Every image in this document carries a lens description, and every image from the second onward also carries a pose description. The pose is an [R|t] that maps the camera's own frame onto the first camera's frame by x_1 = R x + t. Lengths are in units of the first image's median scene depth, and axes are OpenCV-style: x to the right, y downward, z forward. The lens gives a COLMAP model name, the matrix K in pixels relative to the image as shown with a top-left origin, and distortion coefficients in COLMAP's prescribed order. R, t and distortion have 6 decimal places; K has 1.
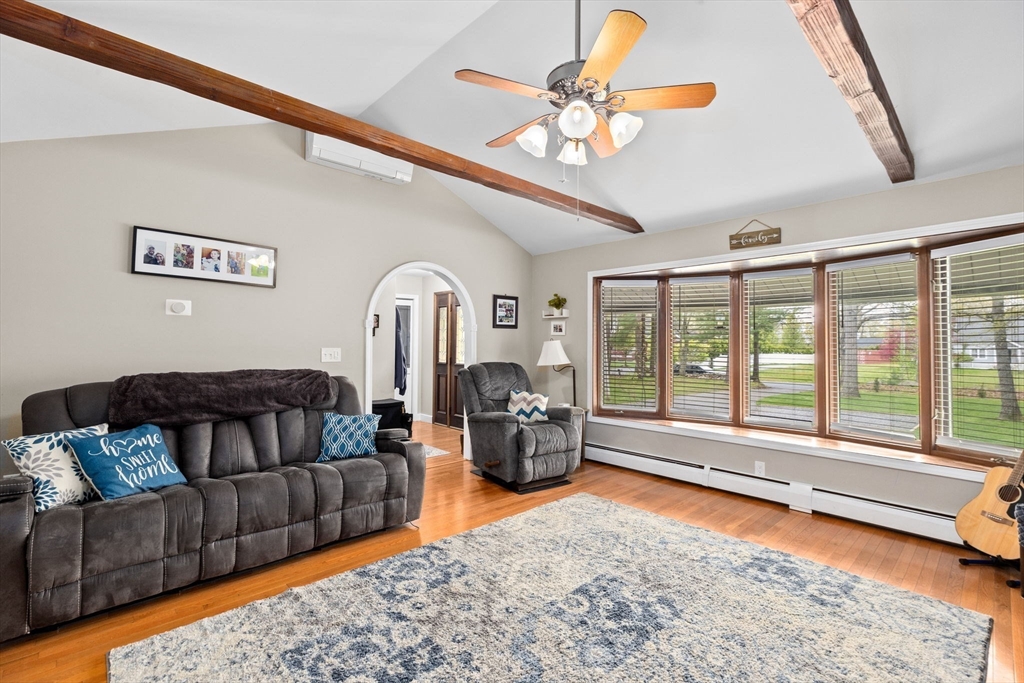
lens RADIAL K [[457.3, 0, 511.5], [0, 457.3, 339.2], [0, 0, 1]] dist [-0.011859, 0.004014]
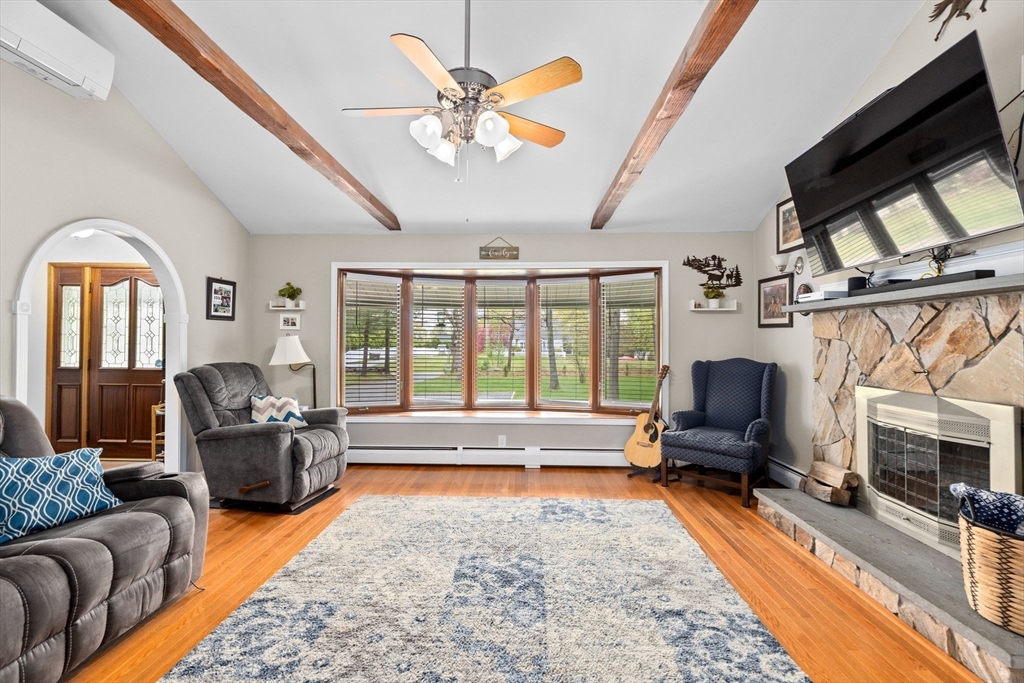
lens RADIAL K [[457.3, 0, 511.7], [0, 457.3, 339.4], [0, 0, 1]] dist [-0.011859, 0.004014]
pose [[0.710614, -0.001115, 0.703581, -0.351773], [-0.006489, 0.999946, 0.008138, 0.000210], [-0.703552, -0.010348, 0.710569, 0.127592]]
